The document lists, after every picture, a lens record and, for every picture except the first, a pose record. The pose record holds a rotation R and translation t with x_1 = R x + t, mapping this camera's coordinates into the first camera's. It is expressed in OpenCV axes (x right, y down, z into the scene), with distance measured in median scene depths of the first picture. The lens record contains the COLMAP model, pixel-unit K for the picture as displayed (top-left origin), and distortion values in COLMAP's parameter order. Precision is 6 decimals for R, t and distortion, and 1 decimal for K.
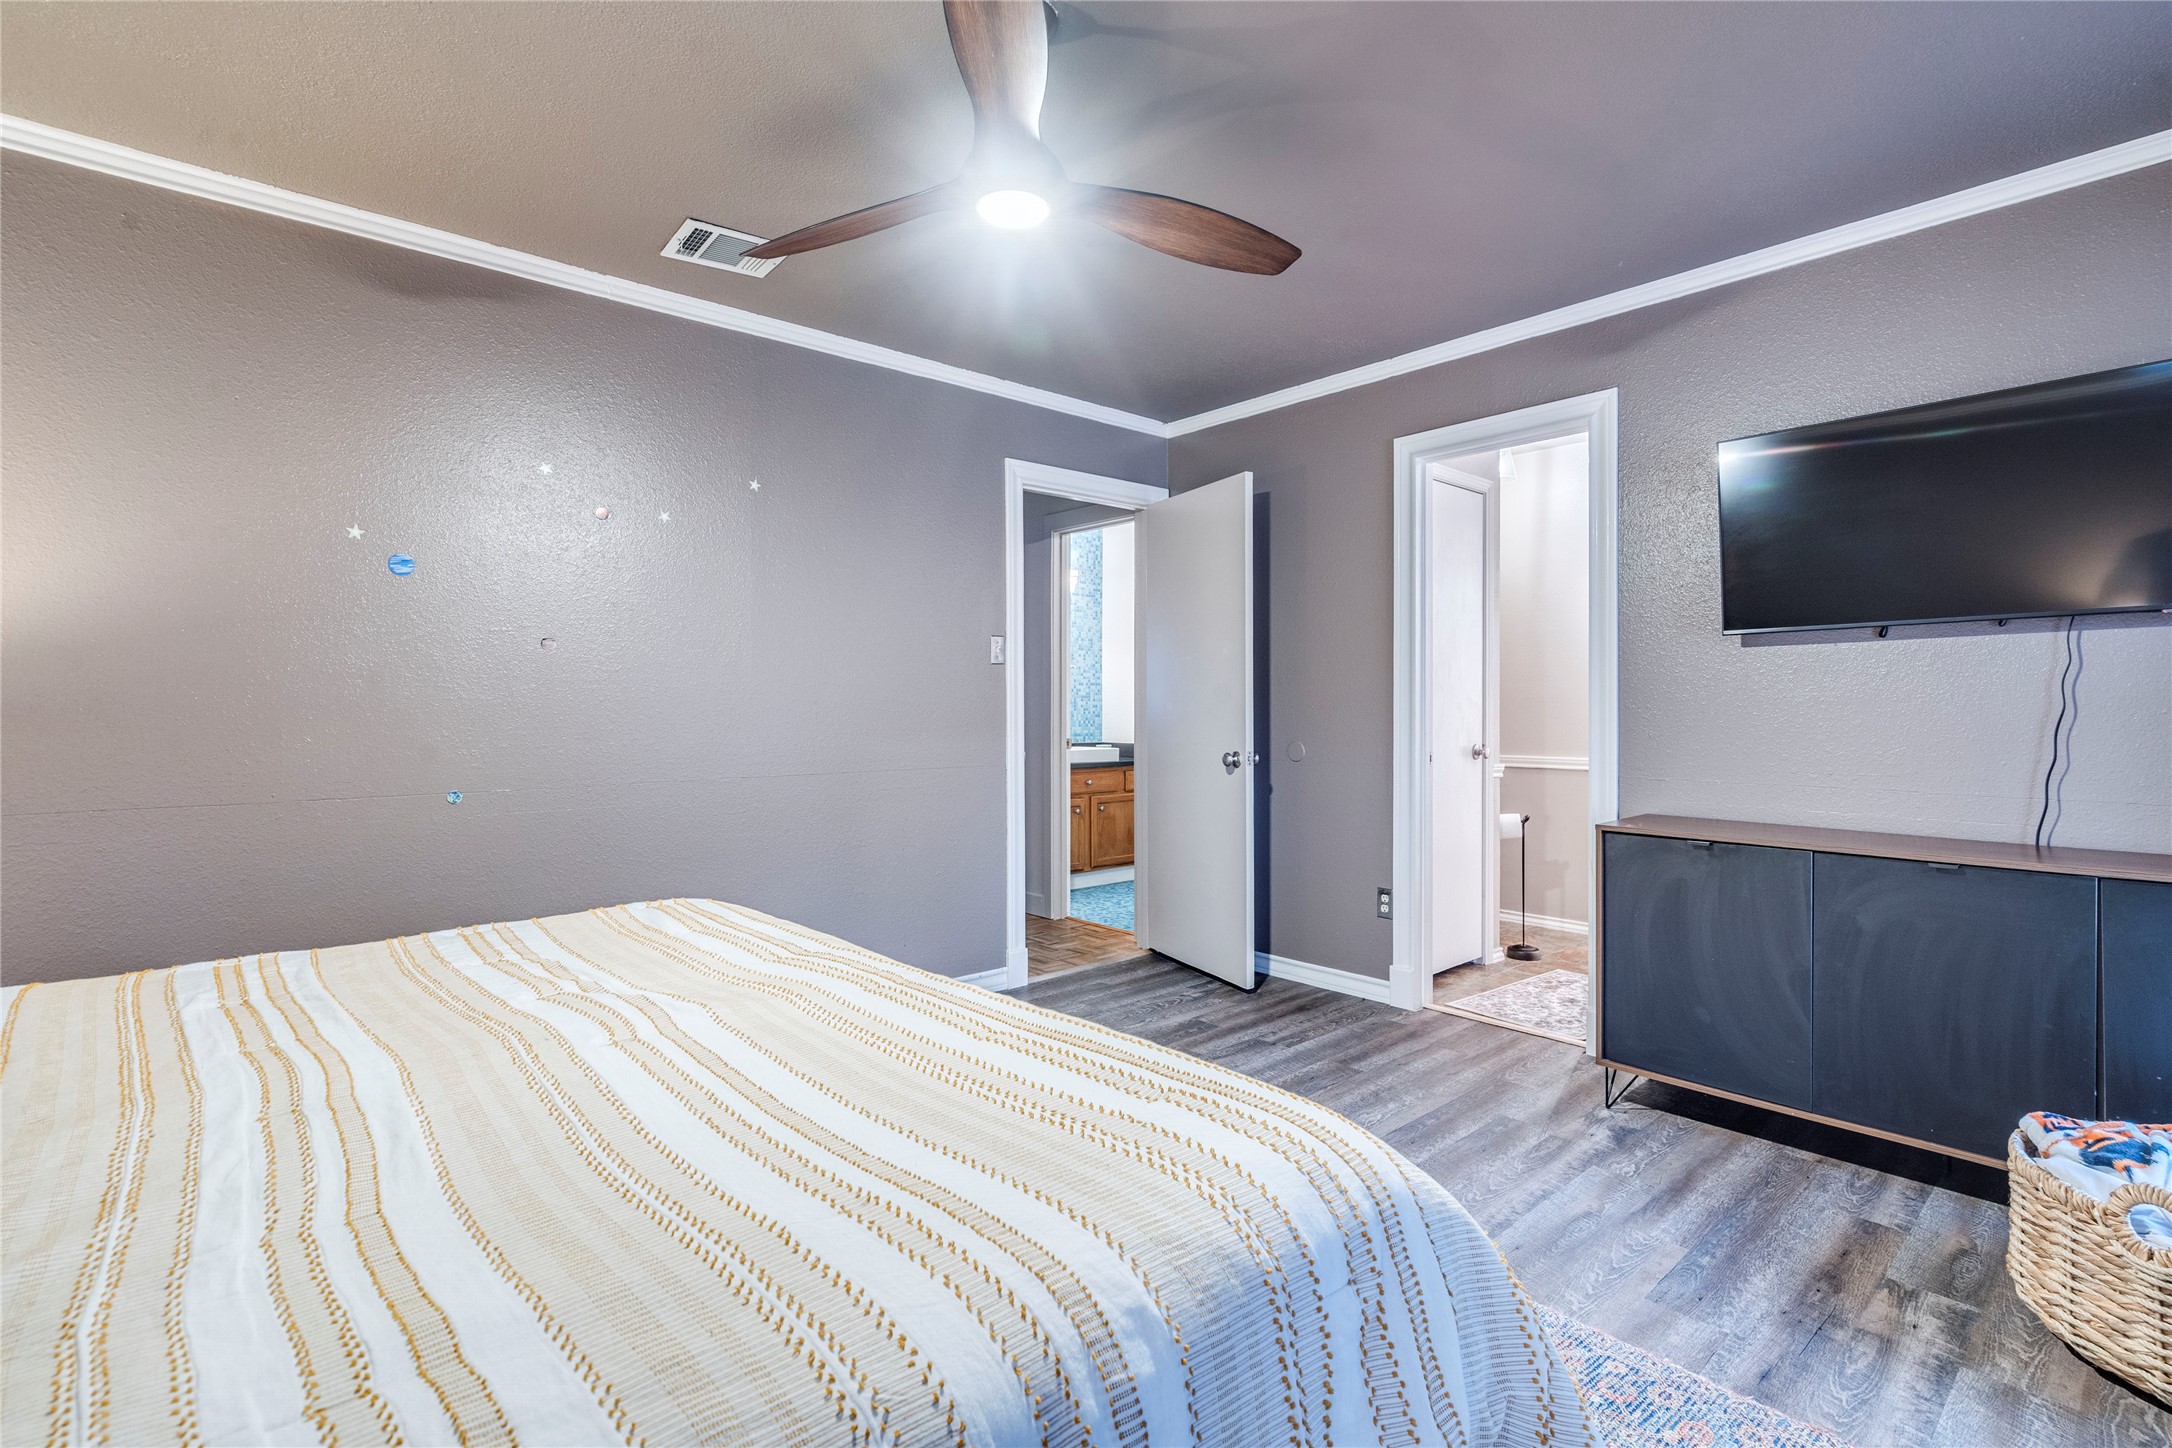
lens RADIAL K [[1027.4, 0, 1083.1], [0, 1027.4, 722.9], [0, 0, 1]] dist [-0.000379, -0.000038]
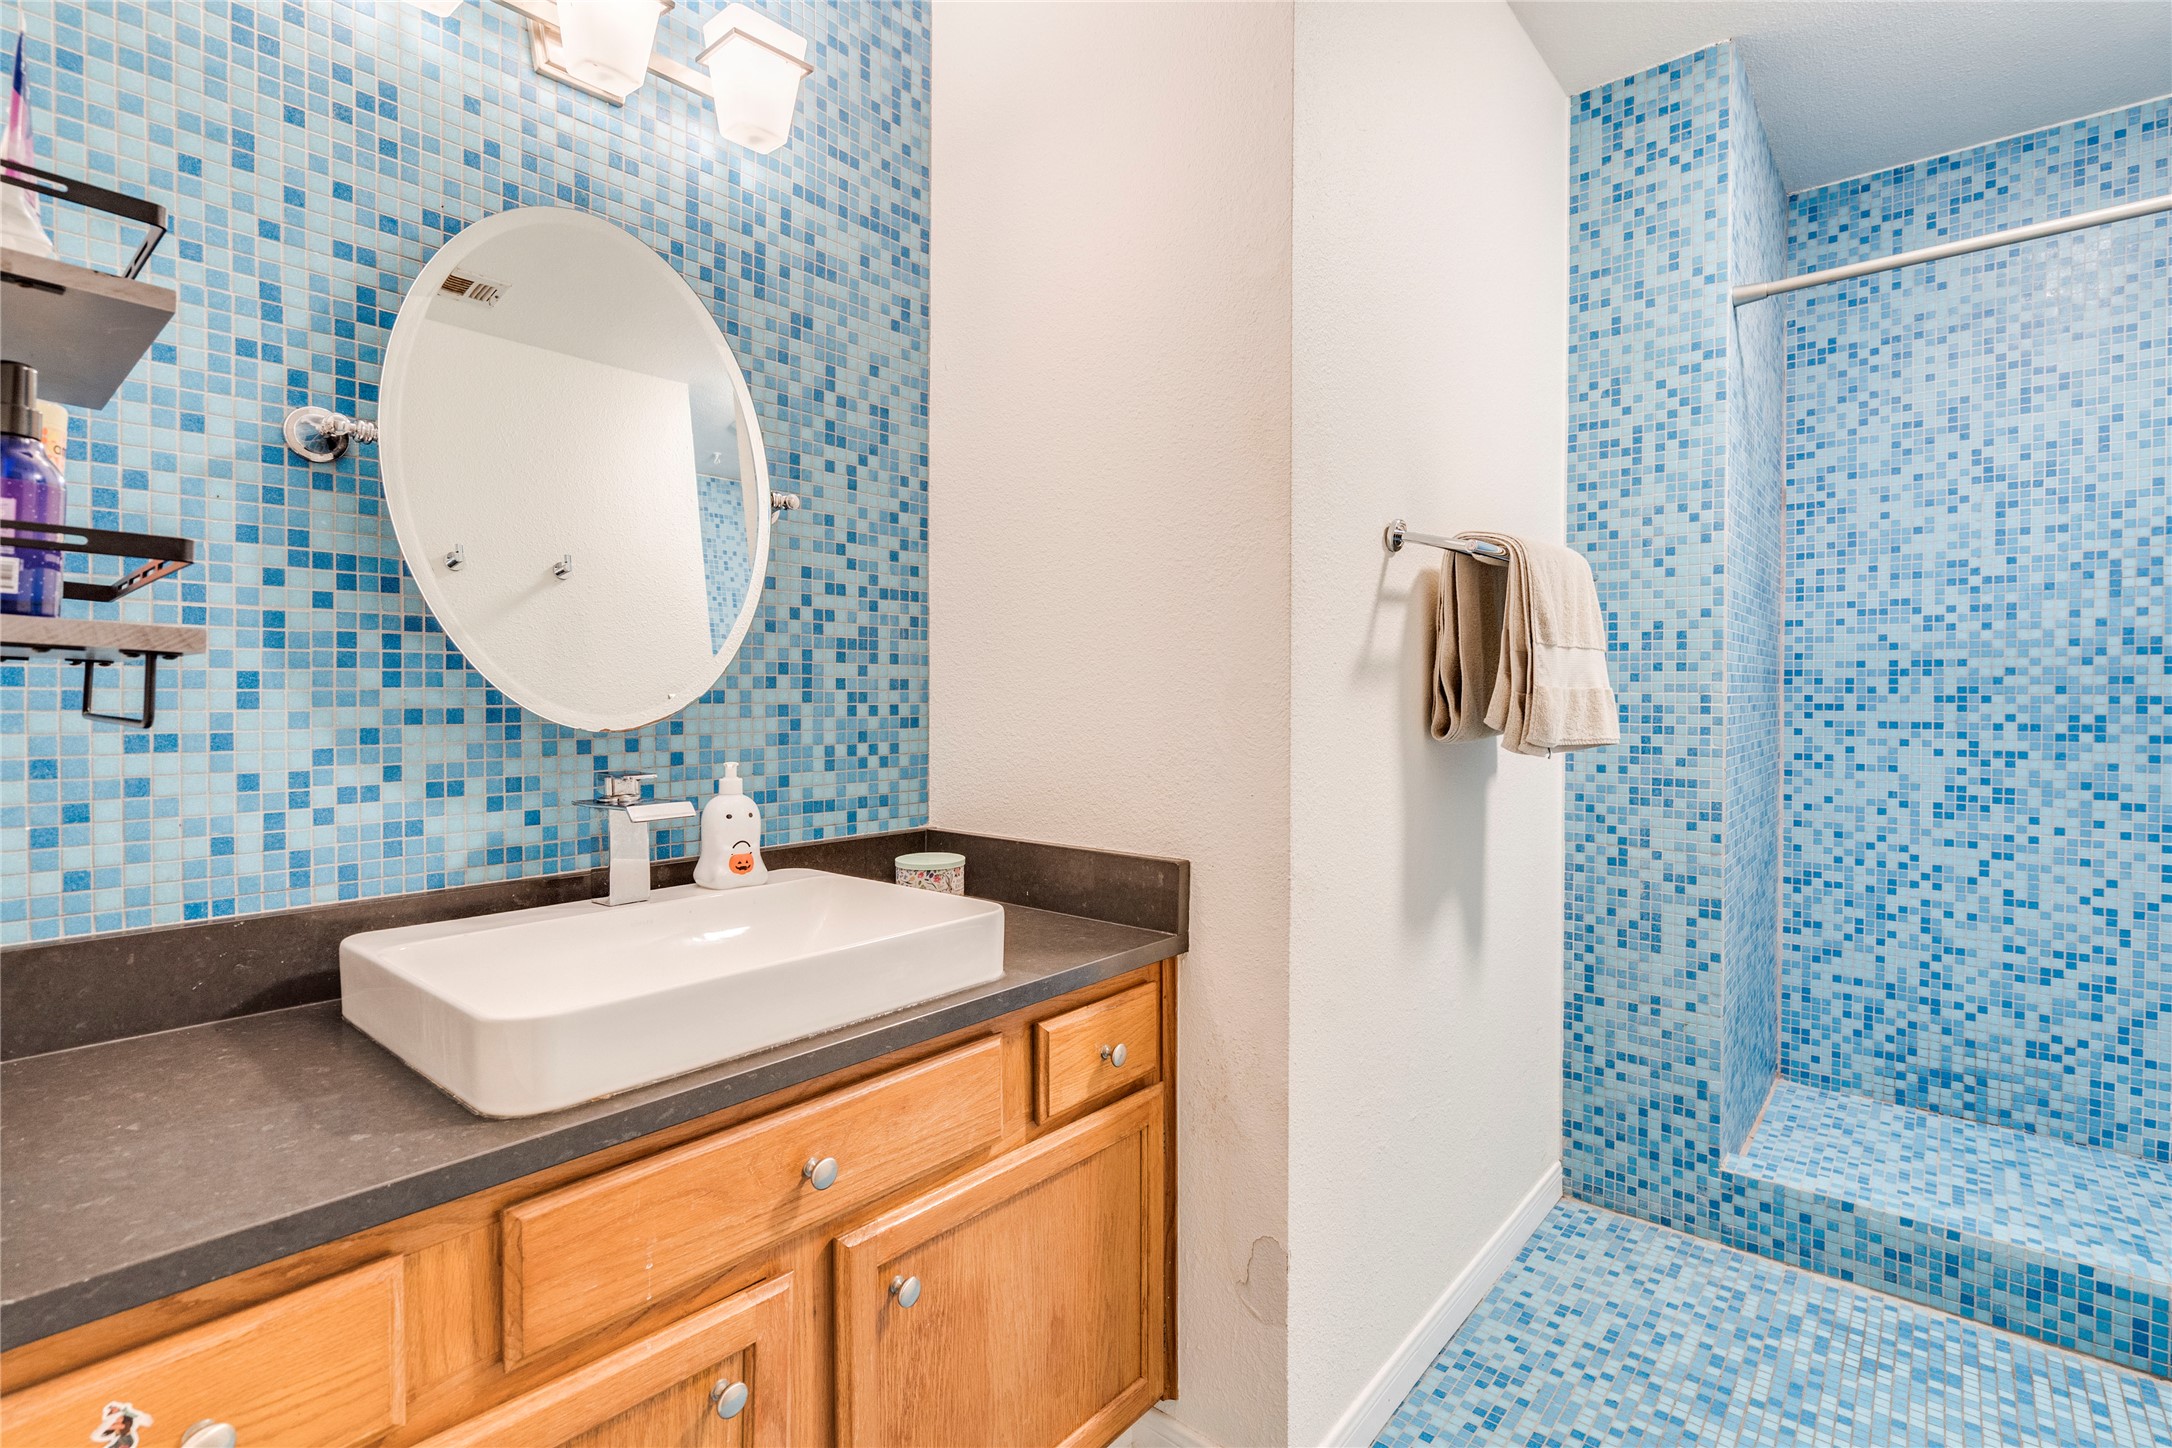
lens RADIAL K [[1027.4, 0, 1087.1], [0, 1027.4, 717.0], [0, 0, 1]] dist [-0.000379, -0.000038]
pose [[0.992387, 0.000827, 0.123155, 0.036659], [-0.001171, 0.999996, 0.002719, -0.012866], [-0.123152, -0.002843, 0.992384, 1.053345]]
